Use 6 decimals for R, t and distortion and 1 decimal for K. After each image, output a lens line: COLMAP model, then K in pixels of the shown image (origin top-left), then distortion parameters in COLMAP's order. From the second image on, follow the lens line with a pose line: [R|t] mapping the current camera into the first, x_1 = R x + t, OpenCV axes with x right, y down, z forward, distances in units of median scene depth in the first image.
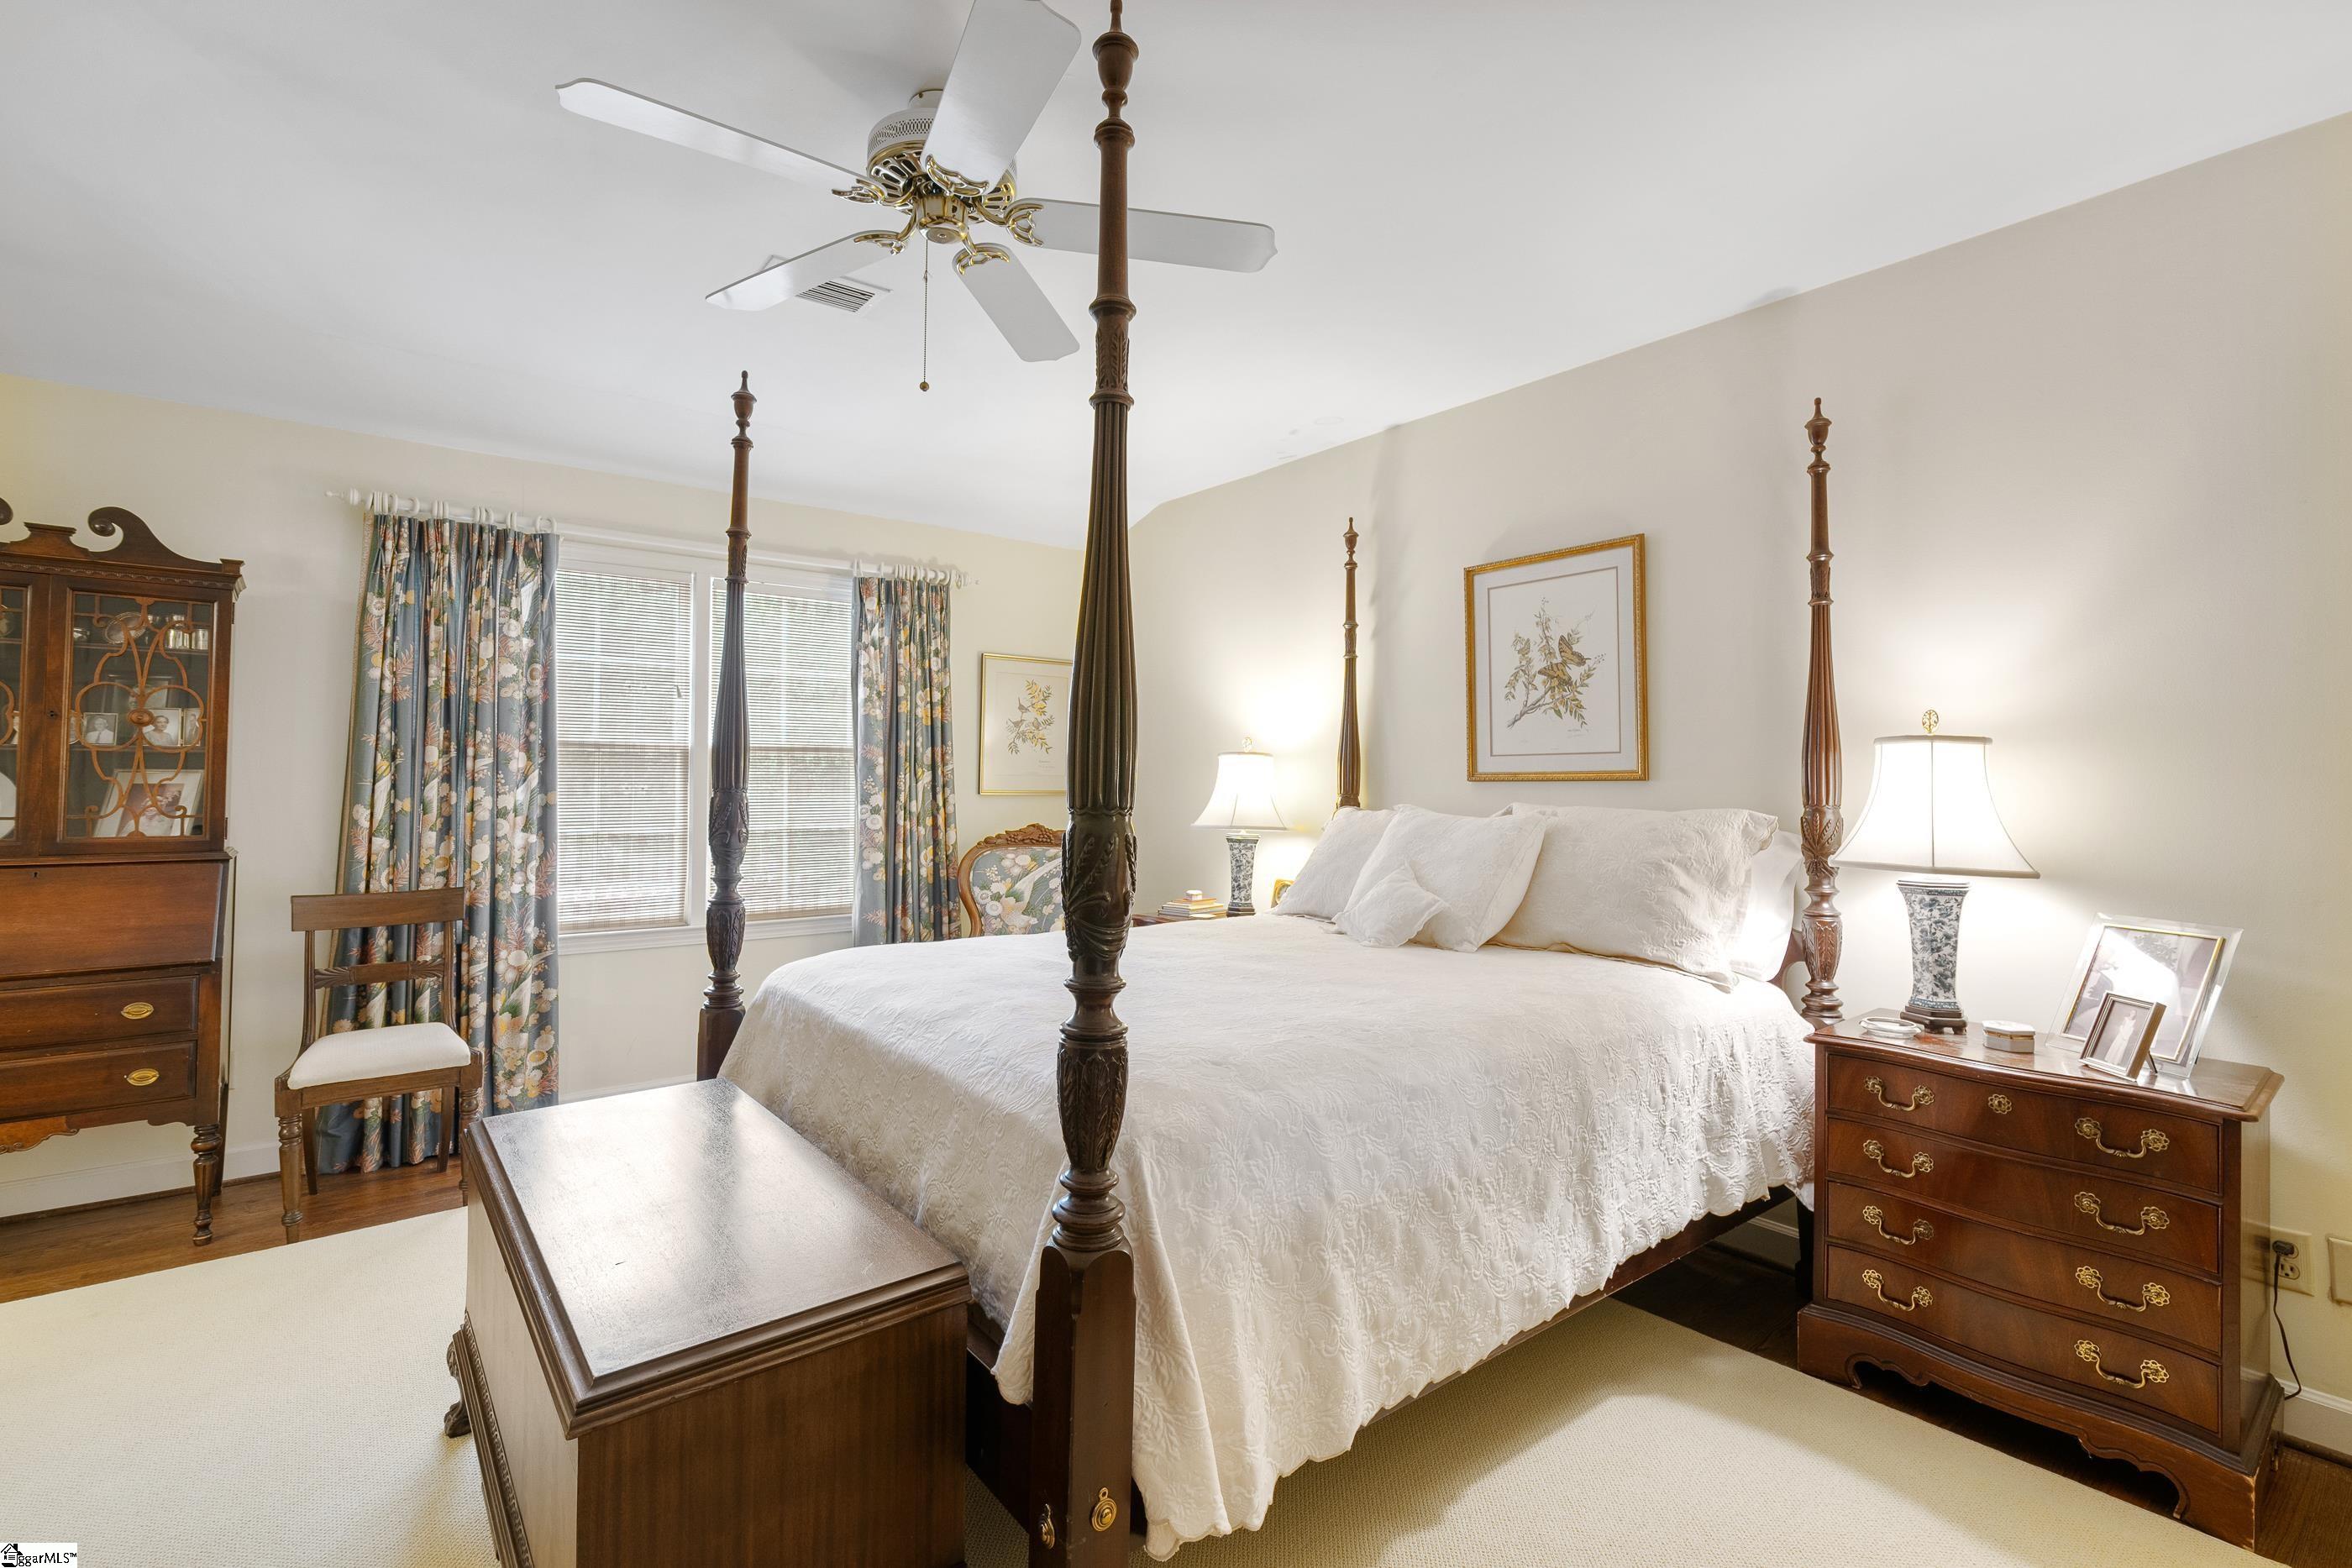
lens RADIAL K [[1065.4, 0, 1175.0], [0, 1065.4, 766.5], [0, 0, 1]] dist [-0.000388, -0.000035]
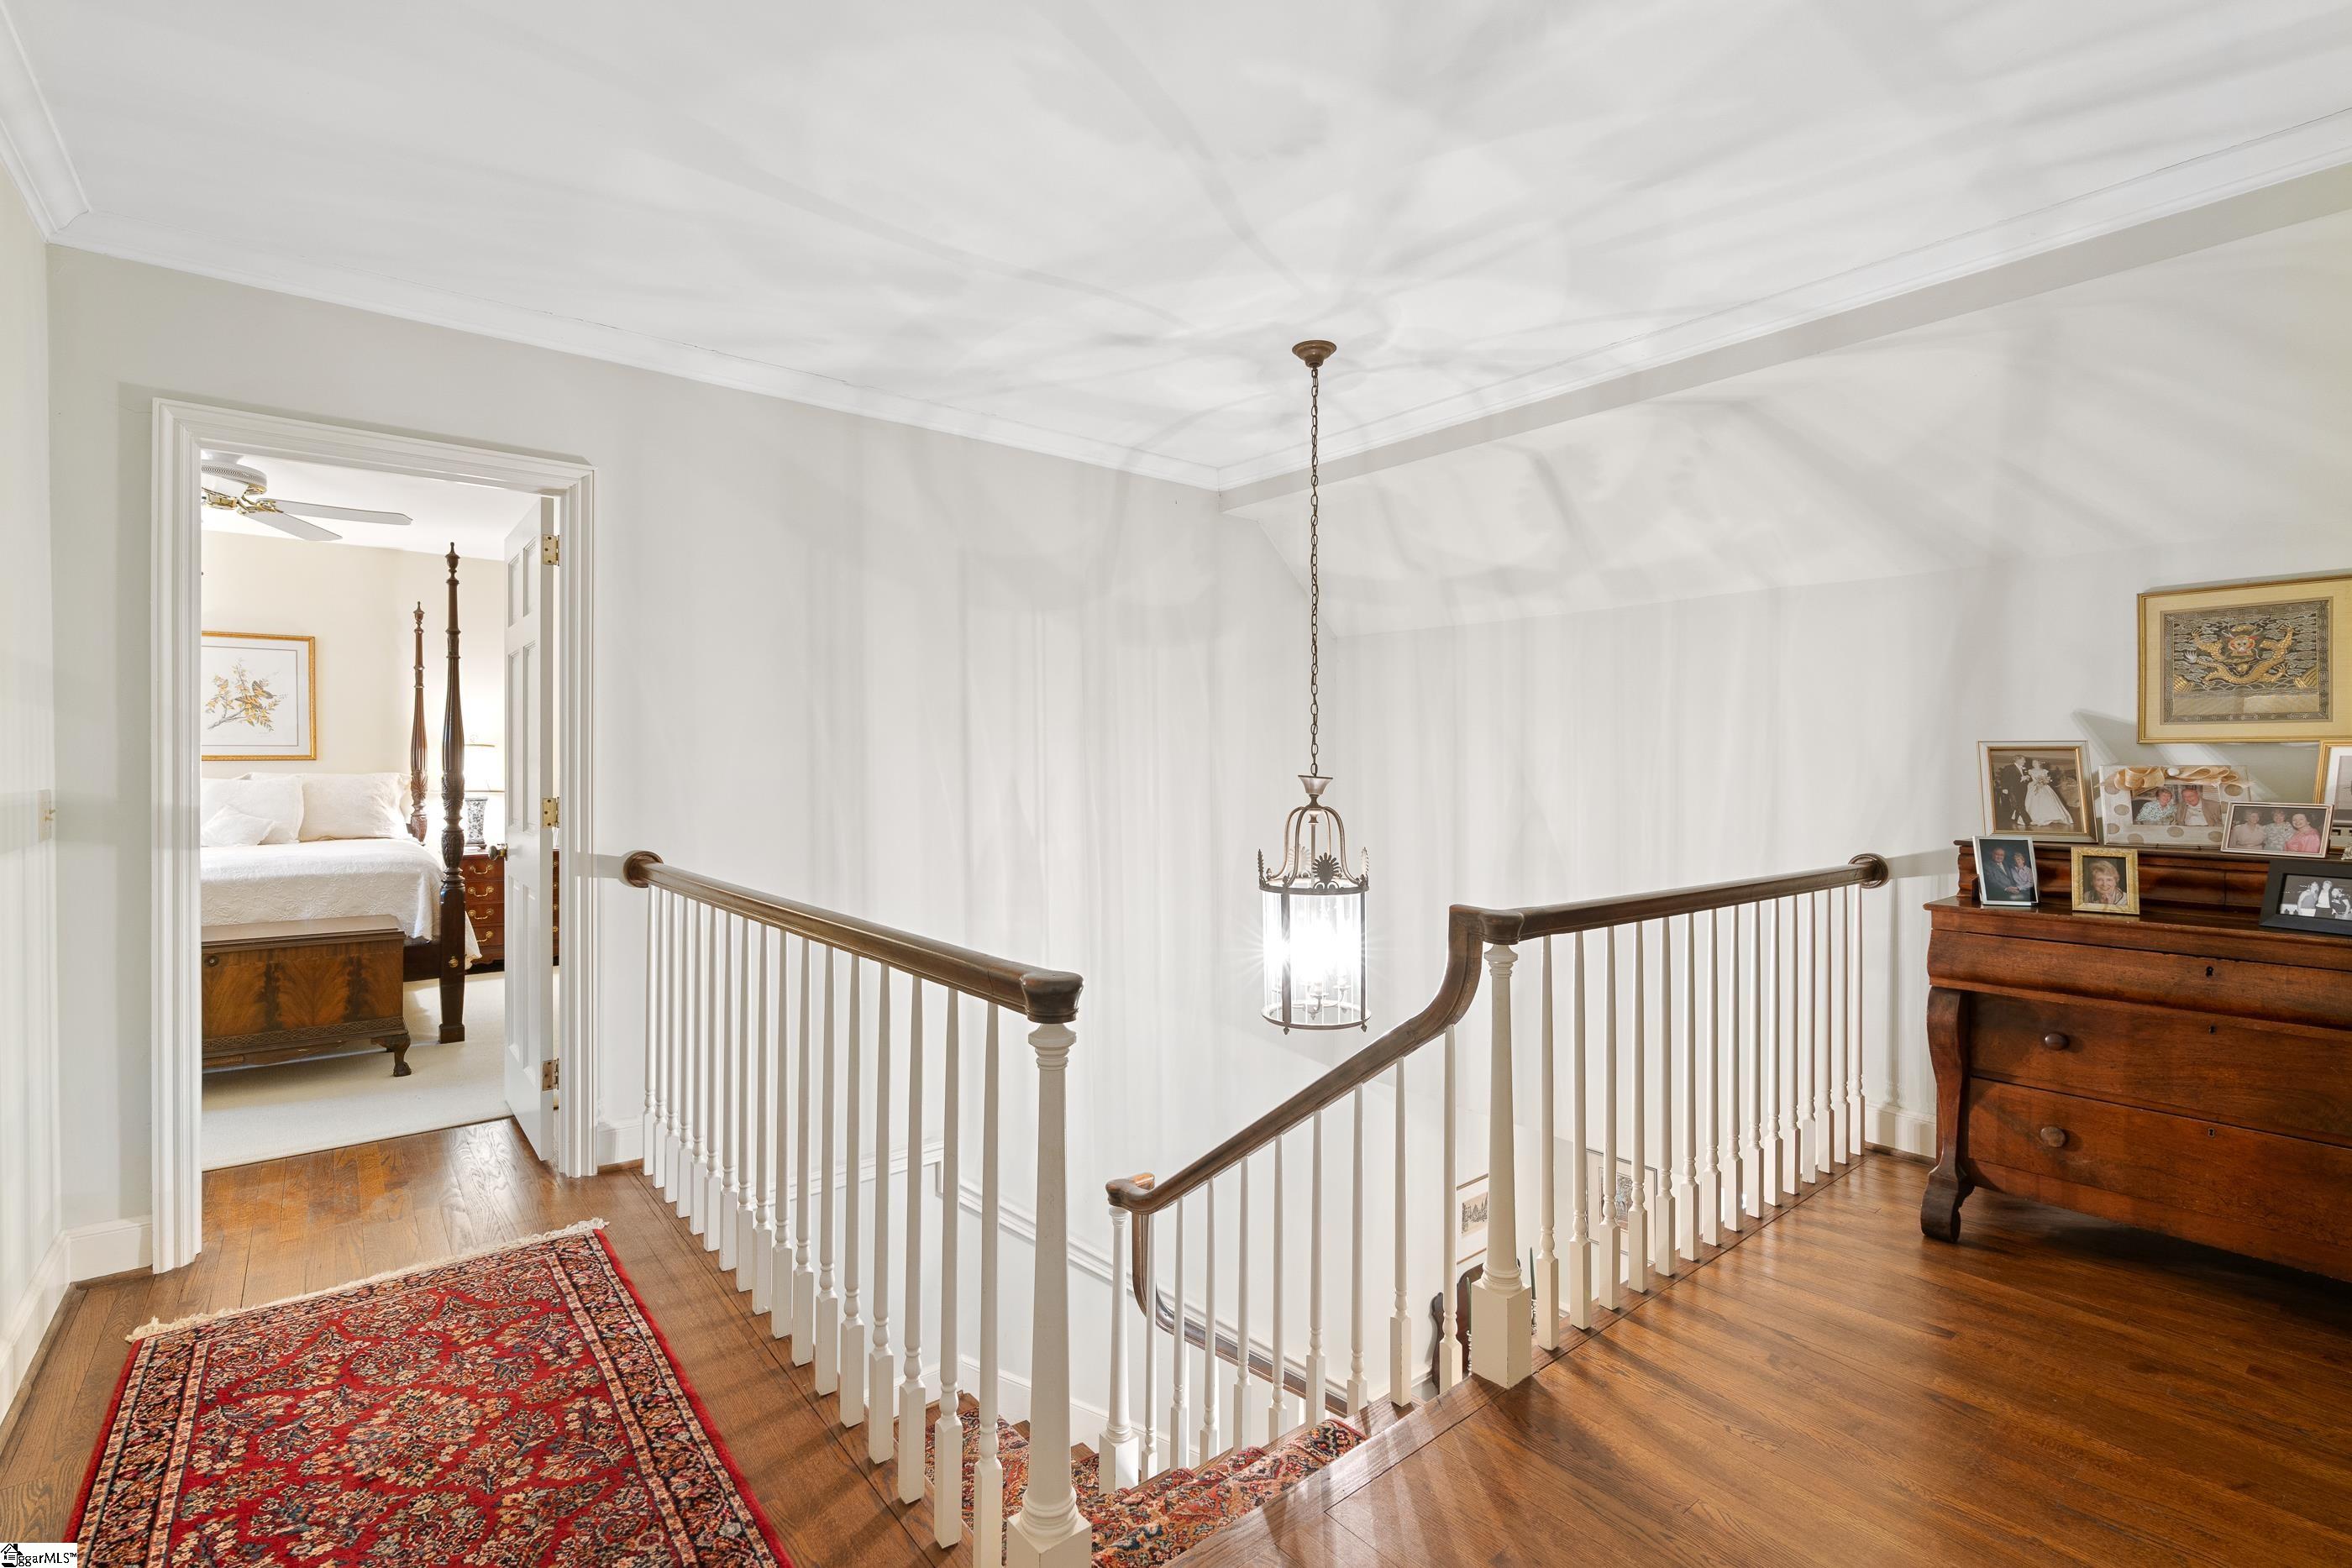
lens RADIAL K [[1065.4, 0, 1173.9], [0, 1065.4, 766.5], [0, 0, 1]] dist [-0.000388, -0.000035]
pose [[0.004744, -0.009916, 0.999940, -1.507895], [-0.015794, 0.999825, 0.009990, -0.019605], [-0.999864, -0.015841, 0.004587, -0.609233]]
